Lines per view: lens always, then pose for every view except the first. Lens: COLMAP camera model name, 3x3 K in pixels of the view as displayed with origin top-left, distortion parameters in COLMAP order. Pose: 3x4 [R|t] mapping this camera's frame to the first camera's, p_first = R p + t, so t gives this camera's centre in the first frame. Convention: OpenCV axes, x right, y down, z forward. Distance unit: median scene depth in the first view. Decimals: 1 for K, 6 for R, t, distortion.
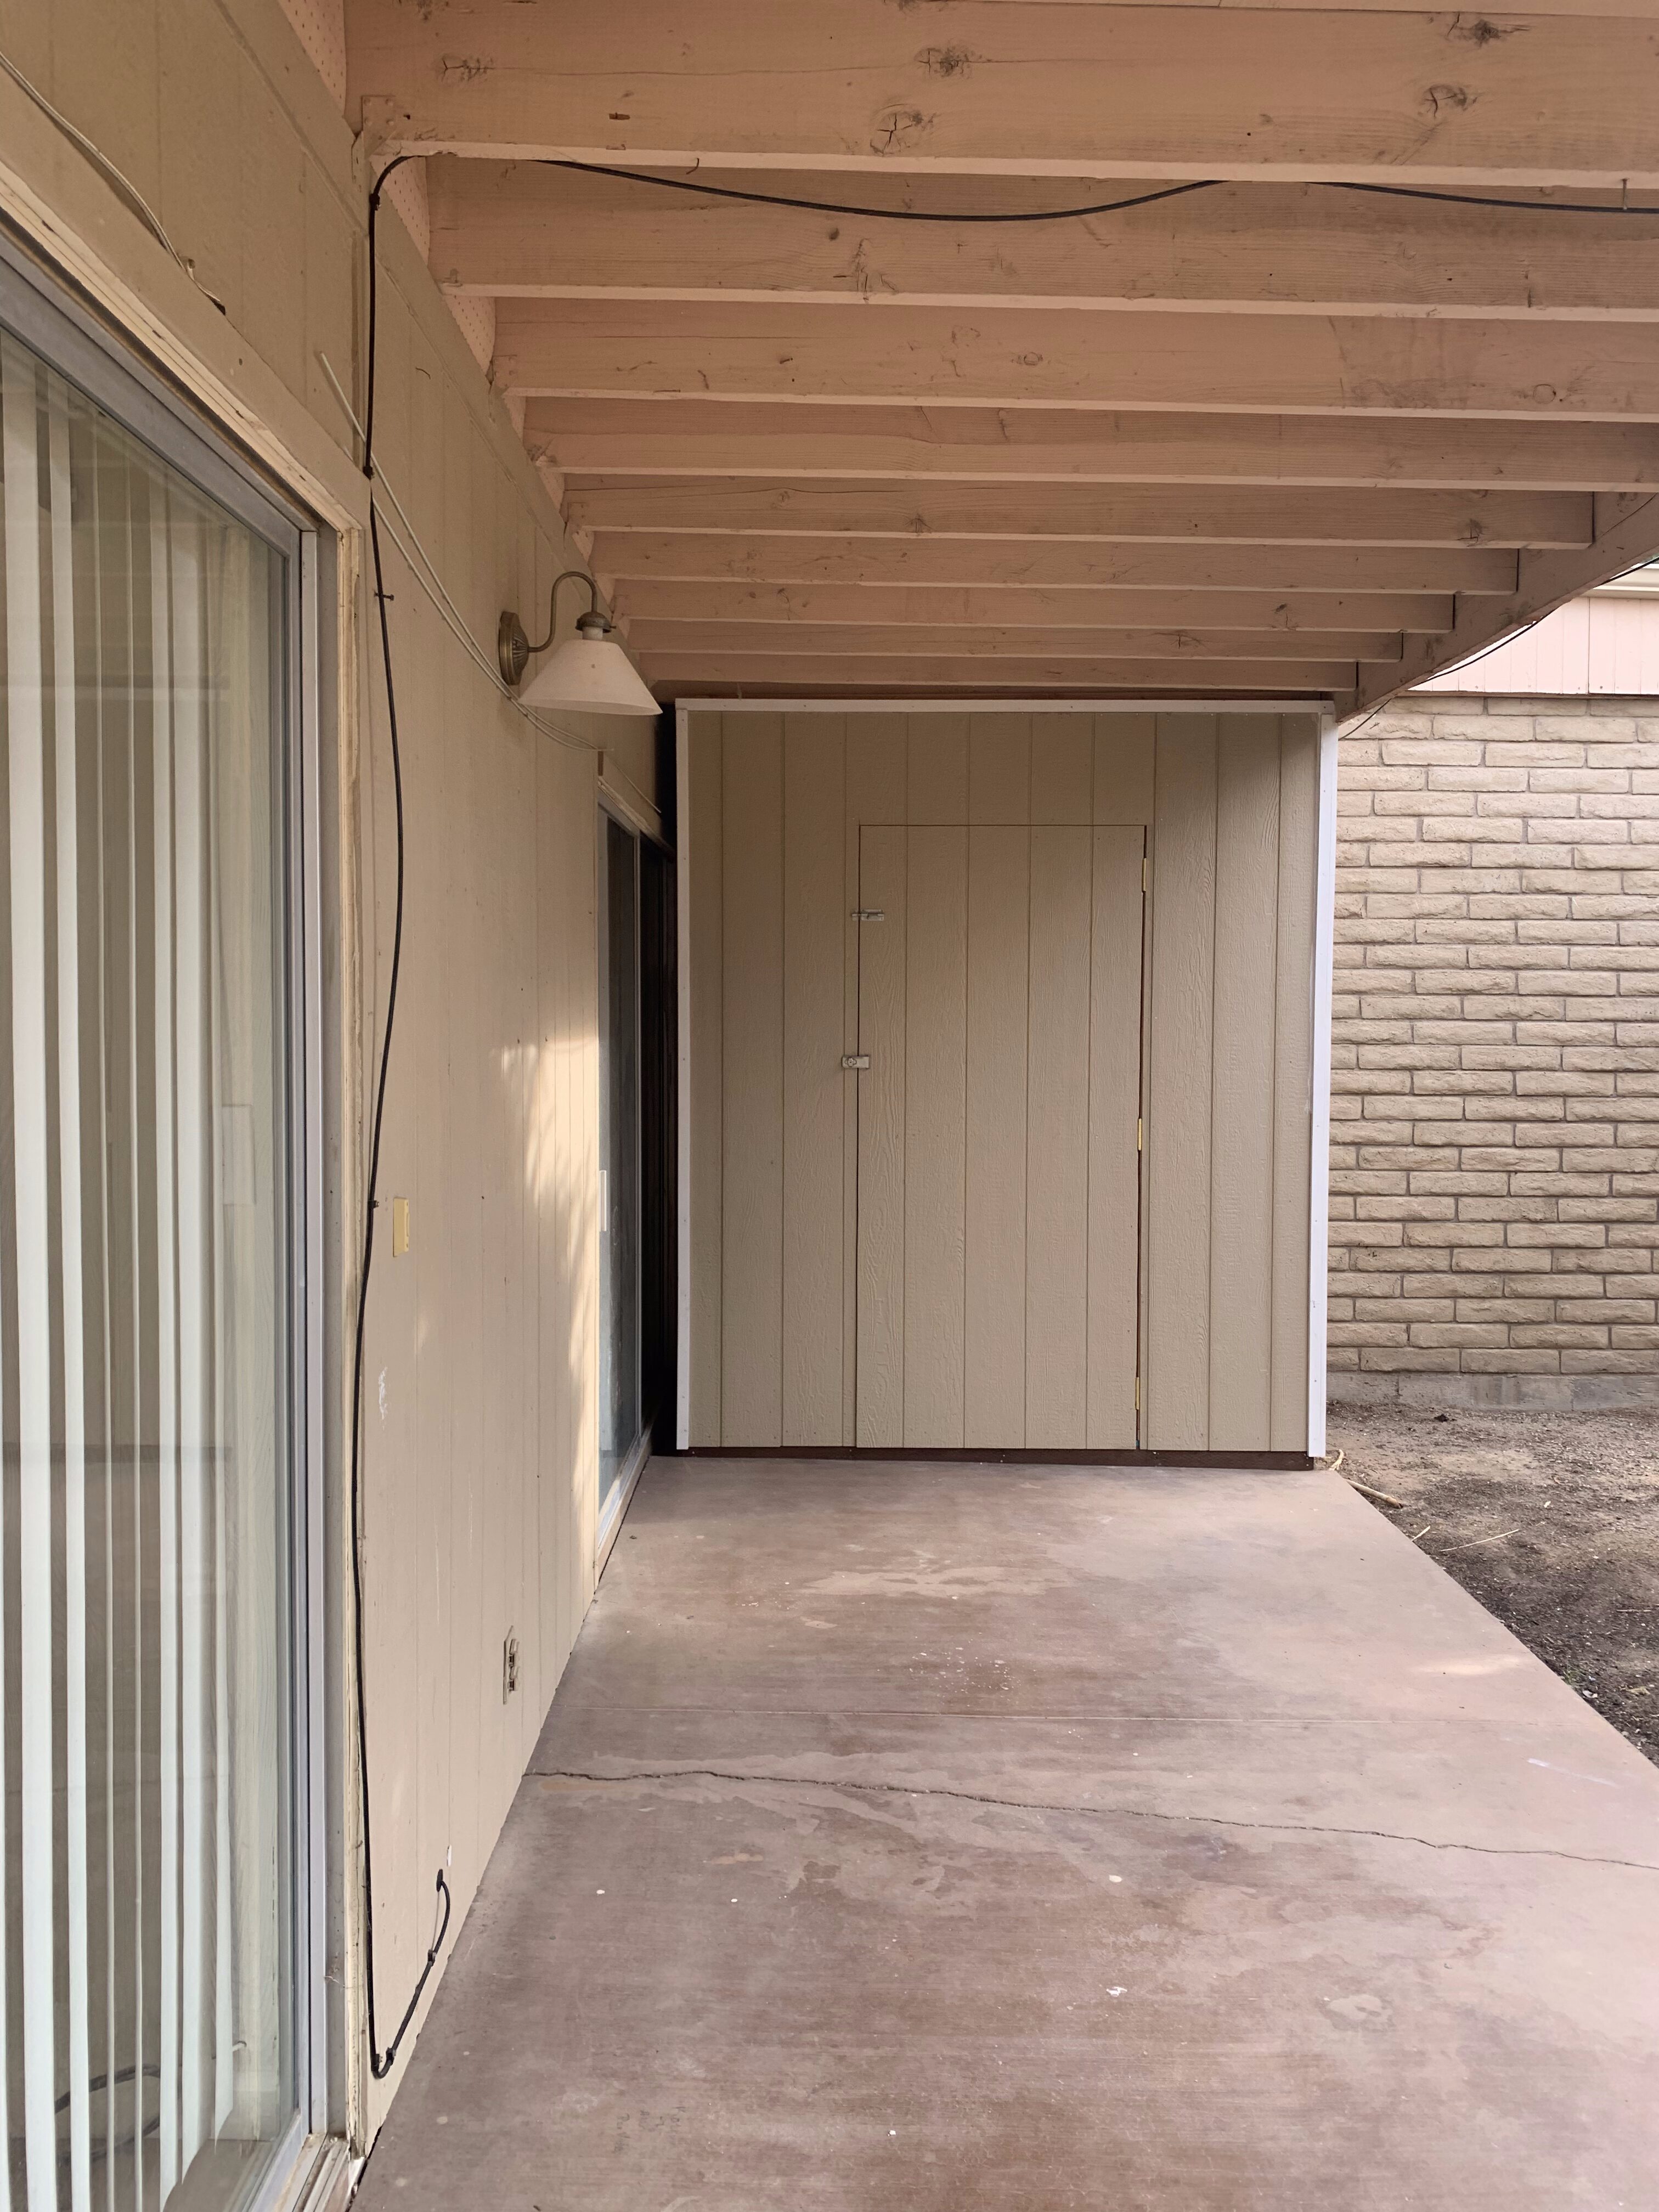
lens RADIAL K [[1696.9, 0, 836.6], [0, 1696.9, 1106.9], [0, 0, 1]] dist [0.013454, -0.015633]
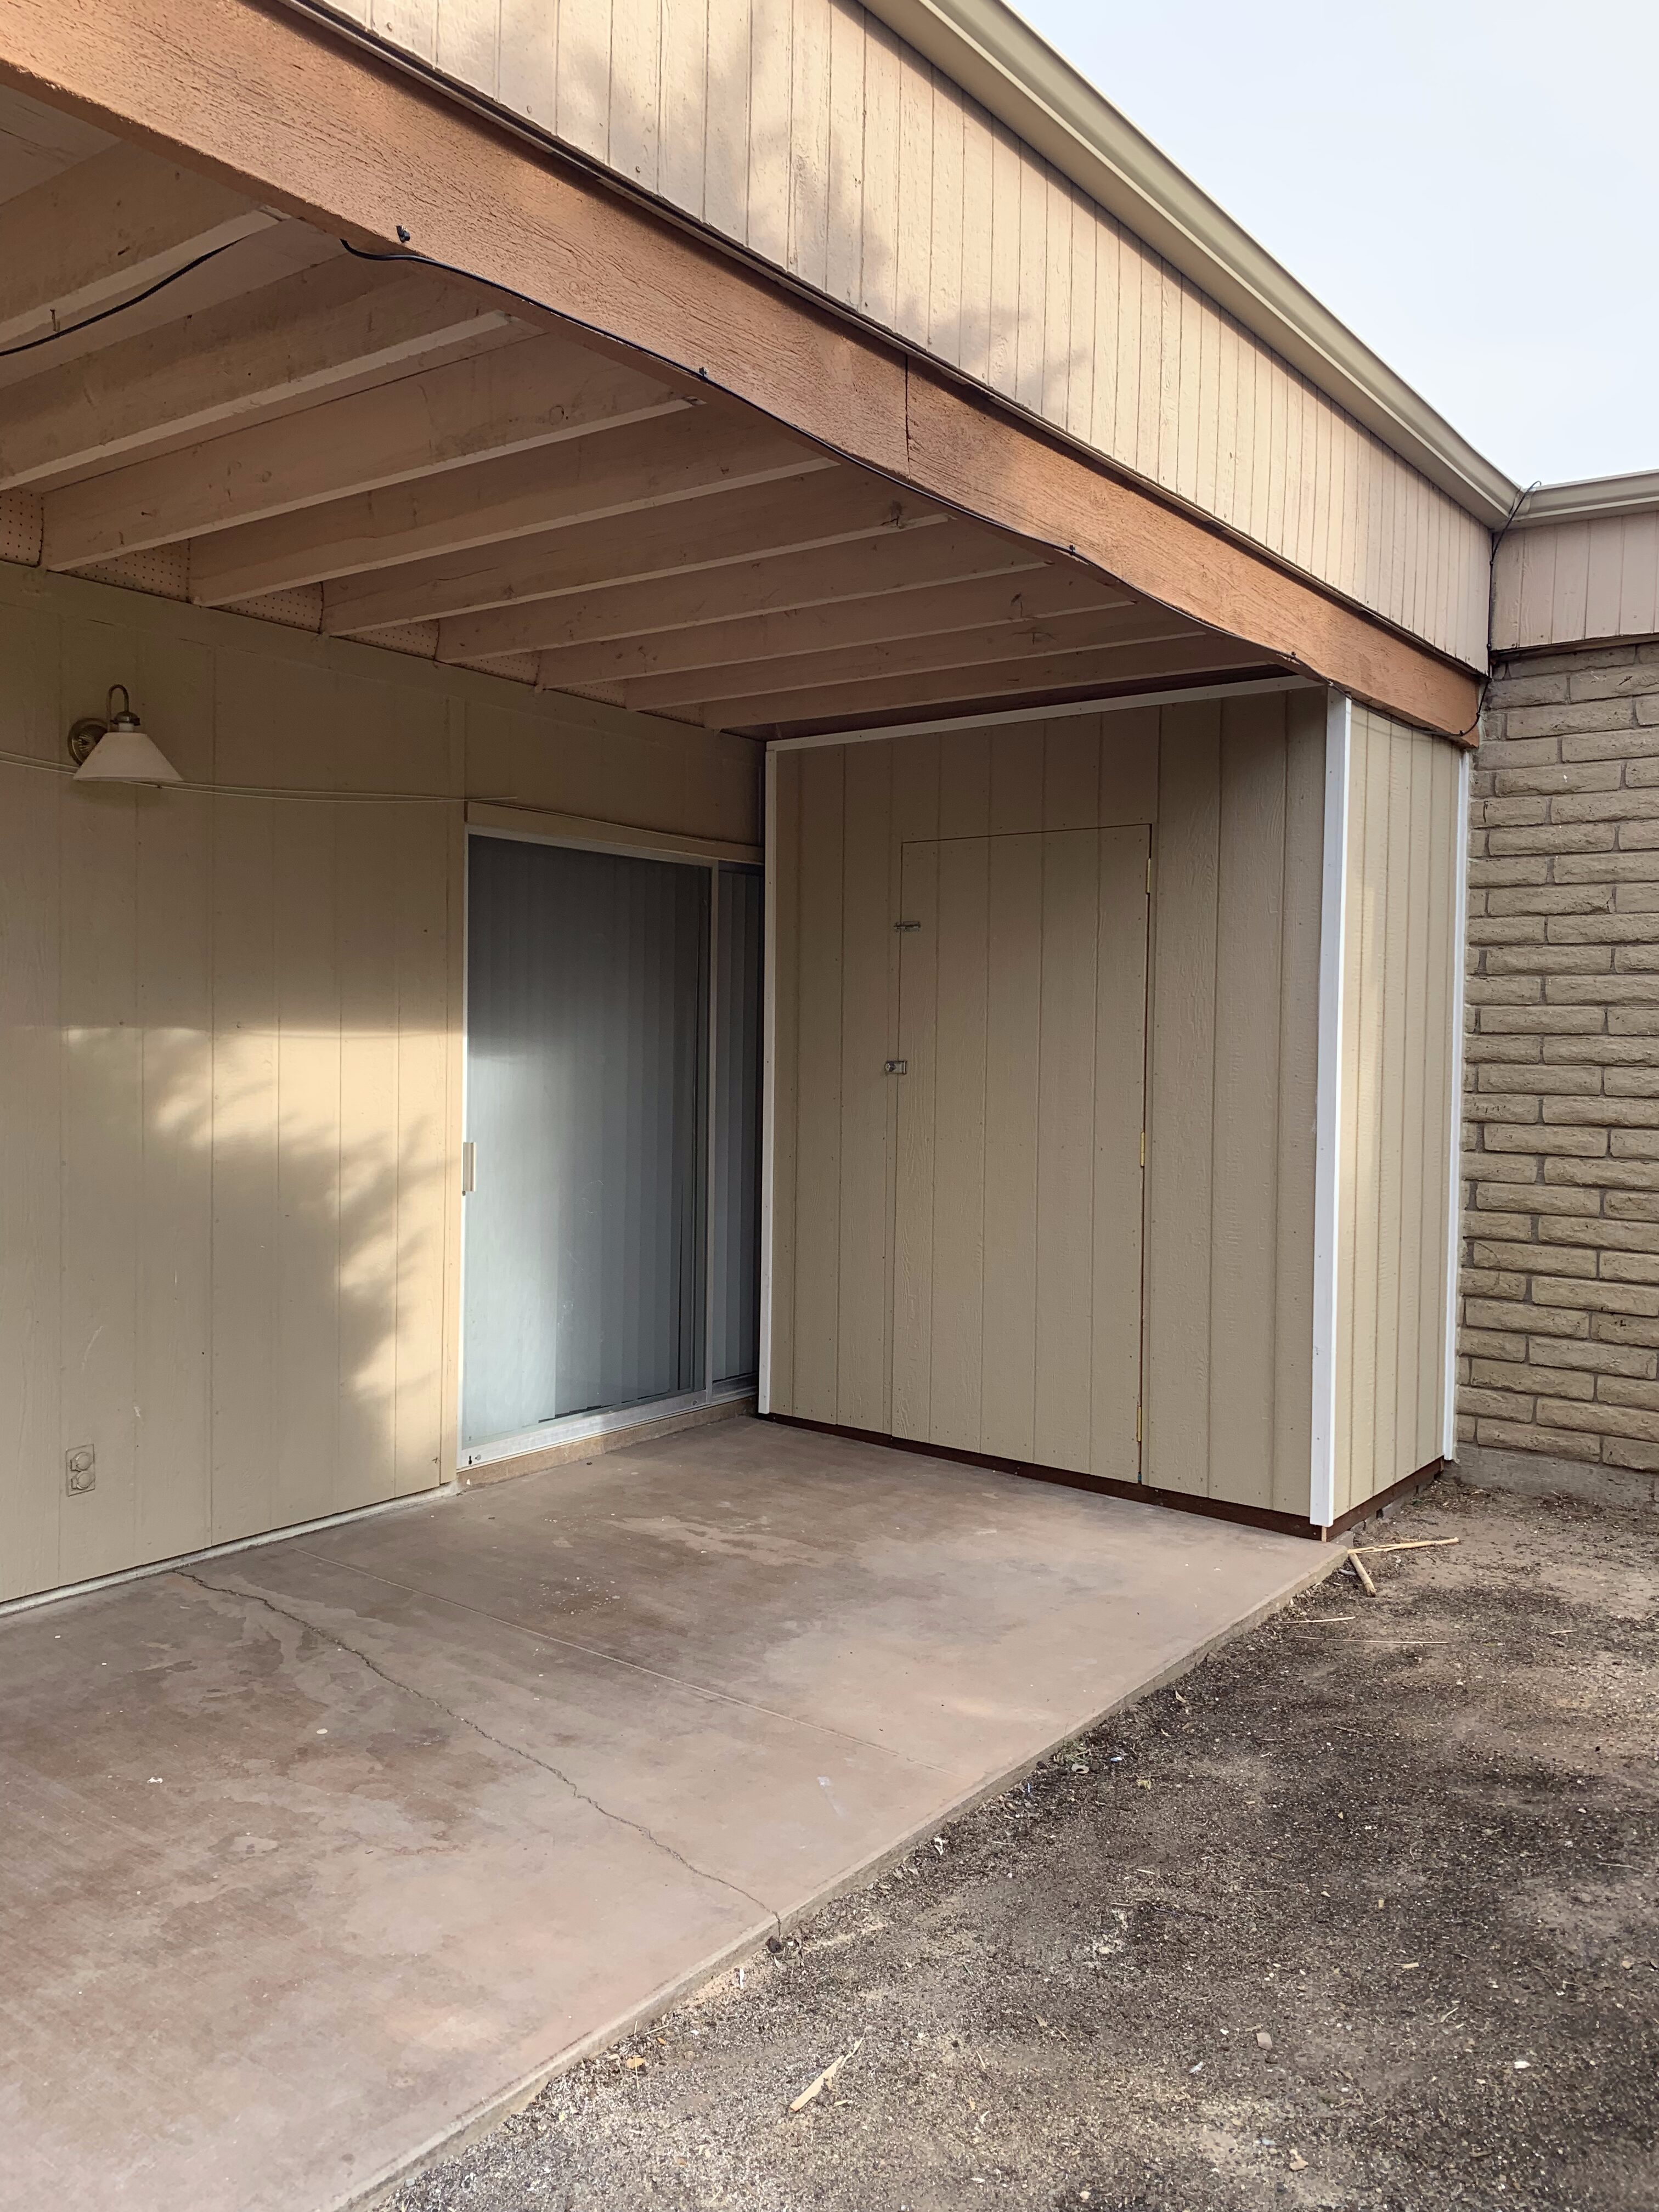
lens RADIAL K [[1696.9, 0, 829.2], [0, 1696.9, 1102.0], [0, 0, 1]] dist [0.013454, -0.015633]
pose [[0.792812, 0.031135, -0.608670, 0.818093], [-0.045516, 0.998930, -0.008188, 0.007205], [0.607764, 0.034195, 0.793381, 0.185553]]
